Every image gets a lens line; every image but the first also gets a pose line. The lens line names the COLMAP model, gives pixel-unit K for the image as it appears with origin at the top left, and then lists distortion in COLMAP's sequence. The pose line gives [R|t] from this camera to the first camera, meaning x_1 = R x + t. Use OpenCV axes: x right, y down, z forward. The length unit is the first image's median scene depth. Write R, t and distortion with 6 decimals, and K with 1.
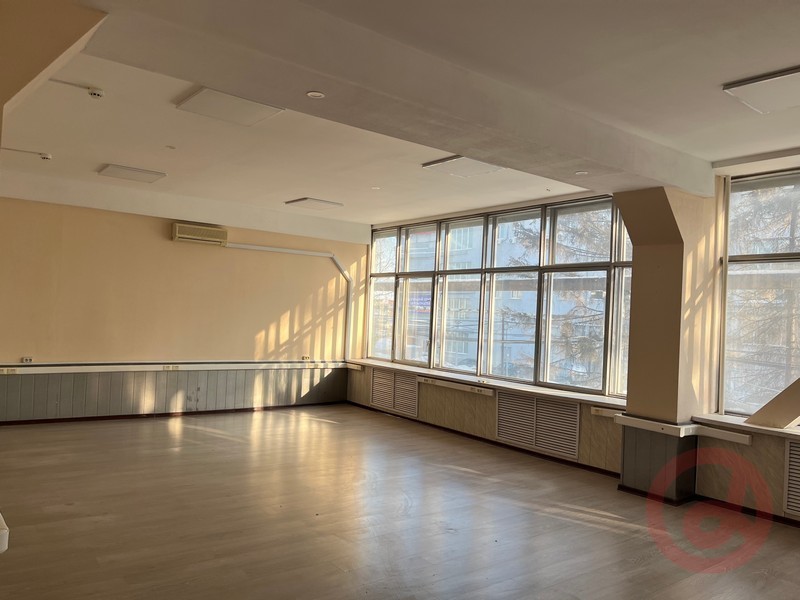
lens RADIAL K [[601.2, 0, 401.5], [0, 601.2, 295.0], [0, 0, 1]] dist [0.075744, -0.091203]
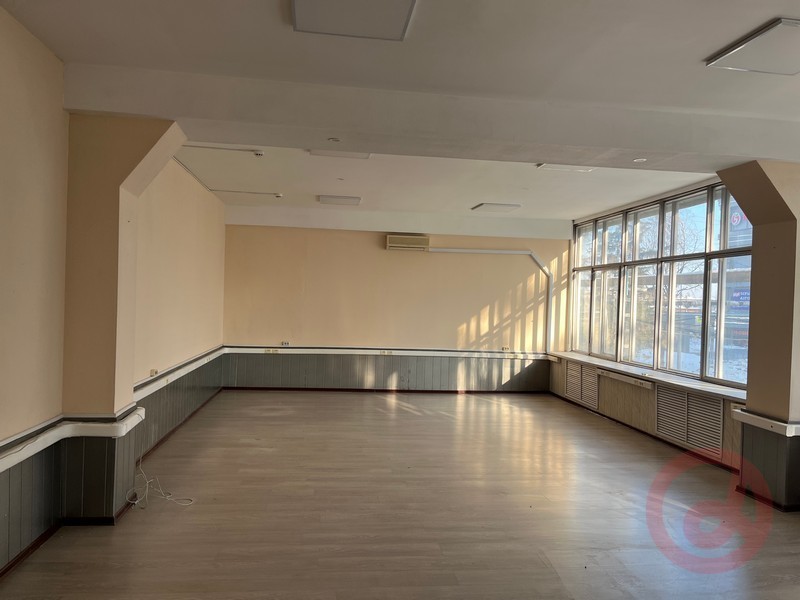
lens RADIAL K [[601.2, 0, 404.6], [0, 601.2, 297.7], [0, 0, 1]] dist [0.075744, -0.091203]
pose [[0.867555, -0.021640, -0.496871, 0.257101], [0.025086, 0.999685, 0.000262, 0.008752], [0.496709, -0.012692, 0.867825, -0.036427]]
